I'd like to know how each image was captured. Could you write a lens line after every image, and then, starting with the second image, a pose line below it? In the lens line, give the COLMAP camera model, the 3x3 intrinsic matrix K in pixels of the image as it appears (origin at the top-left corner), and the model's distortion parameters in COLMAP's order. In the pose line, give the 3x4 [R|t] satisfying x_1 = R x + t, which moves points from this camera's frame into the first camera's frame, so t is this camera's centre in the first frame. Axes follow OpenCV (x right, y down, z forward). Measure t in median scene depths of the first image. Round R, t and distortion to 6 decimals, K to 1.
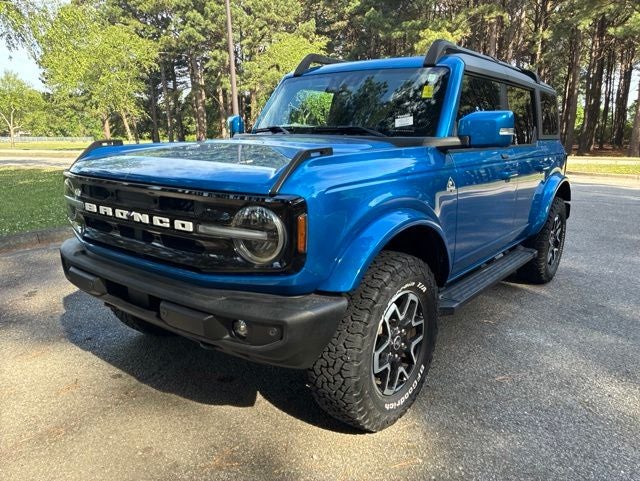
lens RADIAL K [[480.6, 0, 318.1], [0, 480.6, 240.4], [0, 0, 1]] dist [0.048559, -0.053349]
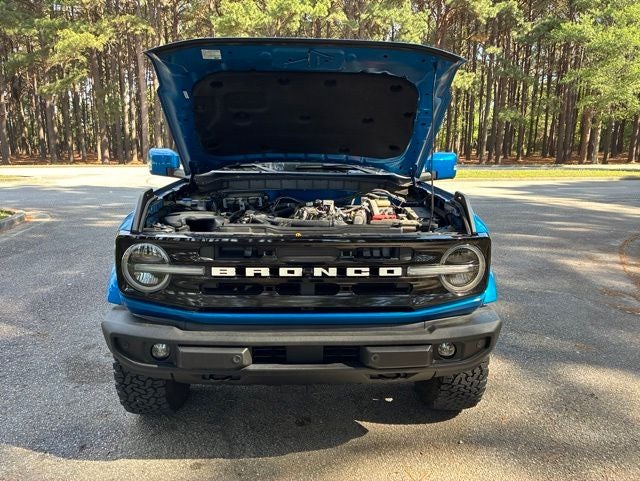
lens RADIAL K [[480.6, 0, 318.1], [0, 480.6, 240.4], [0, 0, 1]] dist [0.048559, -0.053349]
pose [[0.752786, -0.122302, 0.646804, -1.081485], [0.132298, 0.990649, 0.033344, -0.156183], [-0.644834, 0.060470, 0.761927, 0.283928]]
